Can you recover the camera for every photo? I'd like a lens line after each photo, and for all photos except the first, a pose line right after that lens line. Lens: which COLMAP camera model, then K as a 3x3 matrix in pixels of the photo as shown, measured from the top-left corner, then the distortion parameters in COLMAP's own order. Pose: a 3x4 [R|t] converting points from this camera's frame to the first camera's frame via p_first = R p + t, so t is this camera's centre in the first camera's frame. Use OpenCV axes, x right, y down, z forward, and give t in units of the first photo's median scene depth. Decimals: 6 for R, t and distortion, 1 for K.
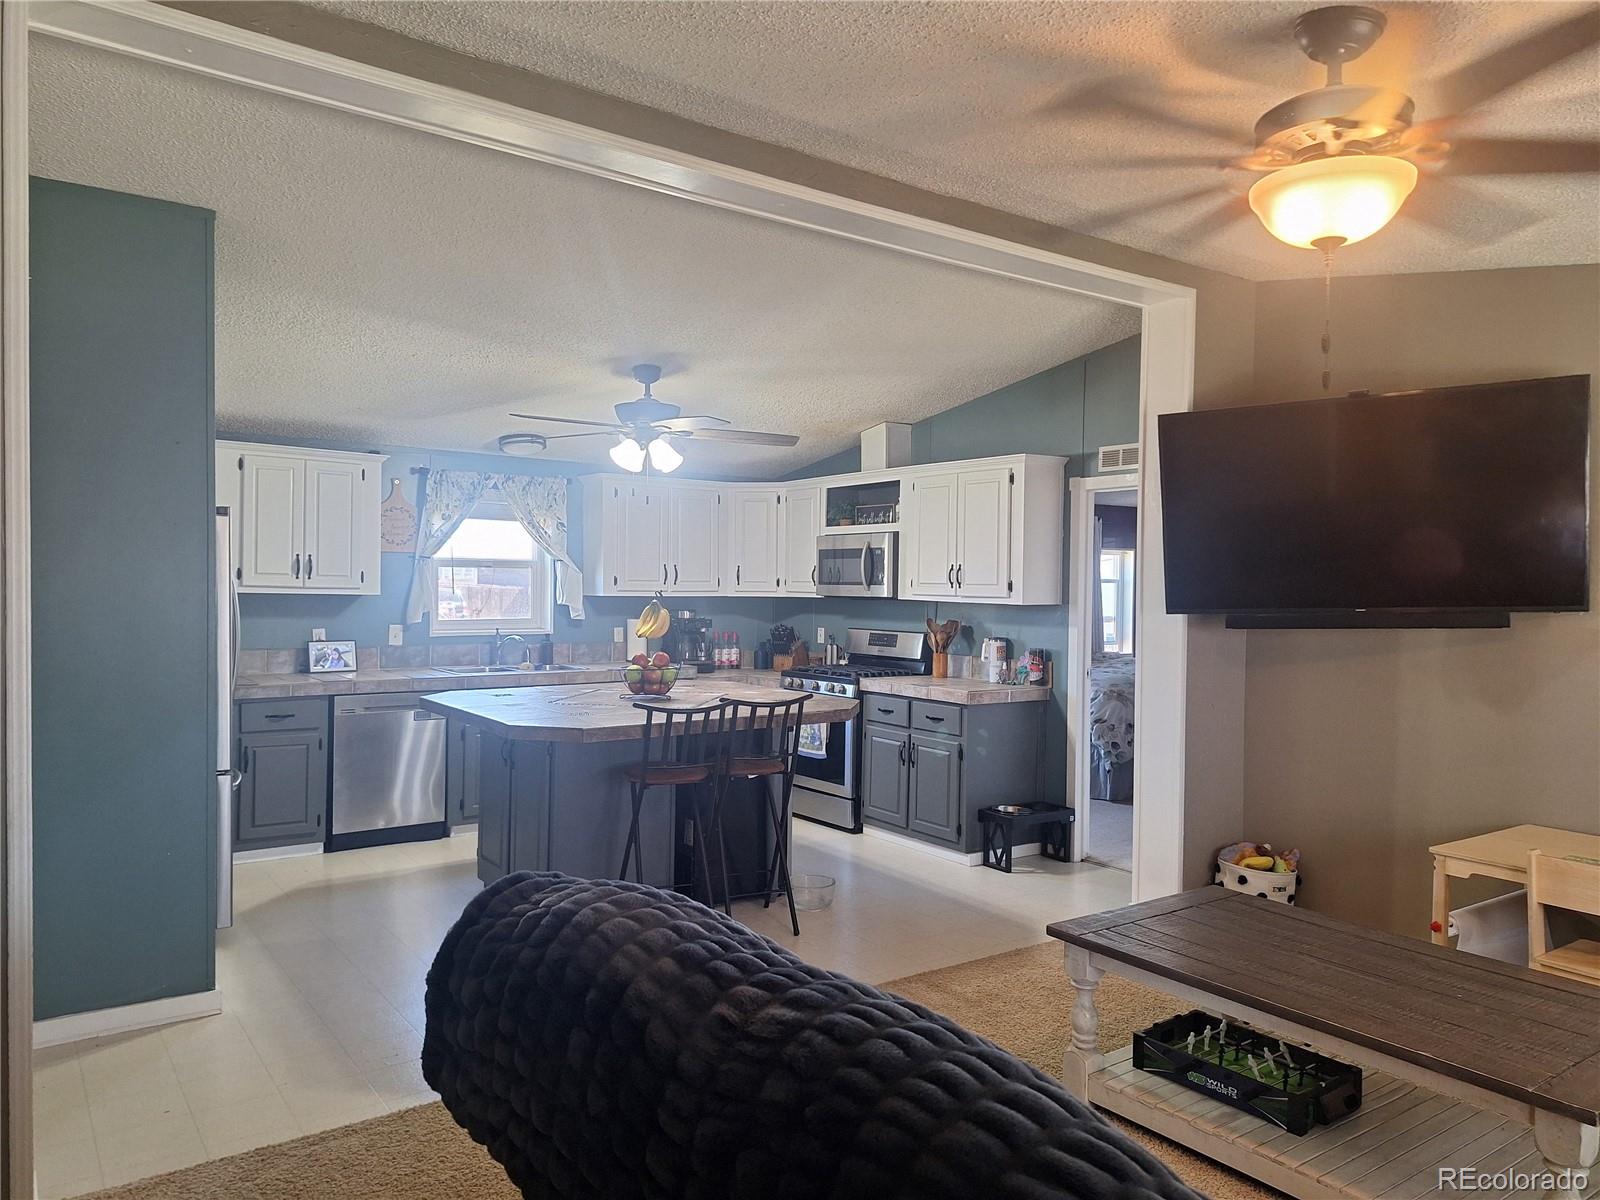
lens RADIAL K [[1122.7, 0, 791.3], [0, 1122.7, 574.4], [0, 0, 1]] dist [0.099949, -0.137449]
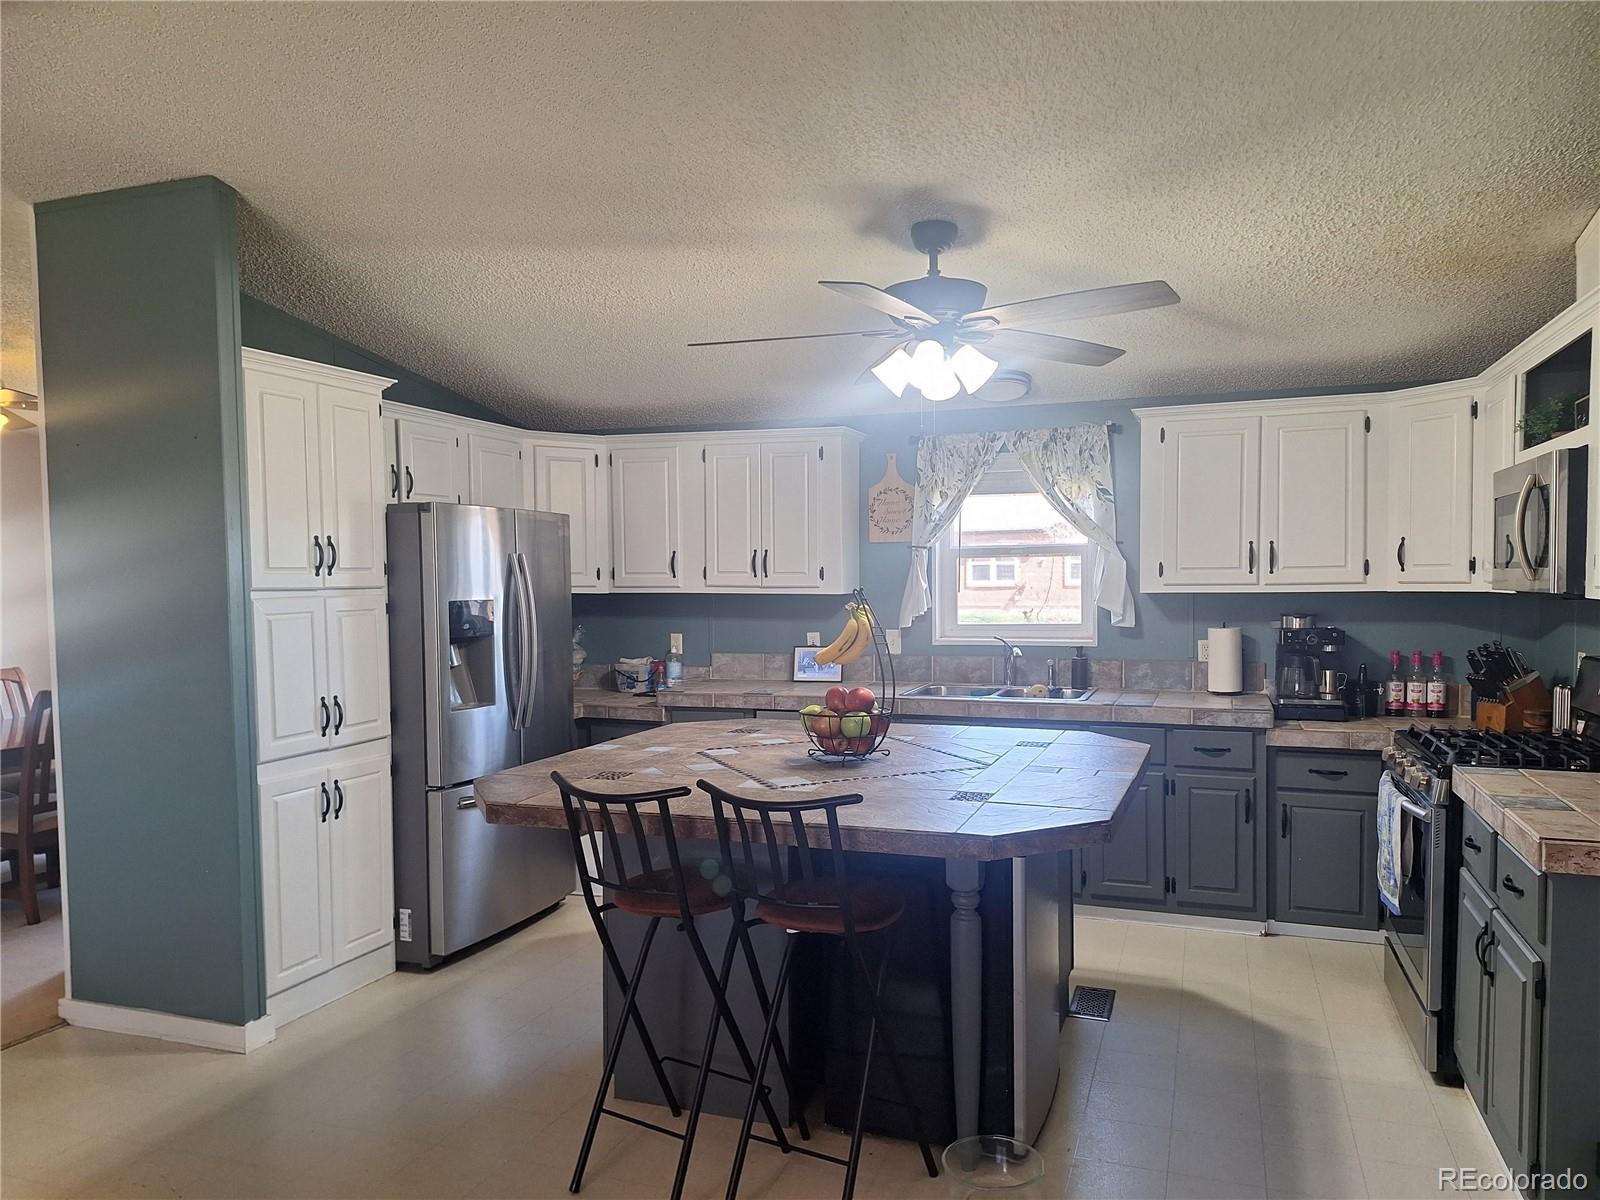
lens RADIAL K [[1103.7, 0, 841.6], [0, 1103.7, 604.6], [0, 0, 1]] dist [0.096321, -0.050757]
pose [[0.571889, 0.003178, -0.820325, 0.280092], [0.024871, 0.999466, 0.021211, 0.007652], [0.819954, -0.032533, 0.571504, 0.479232]]
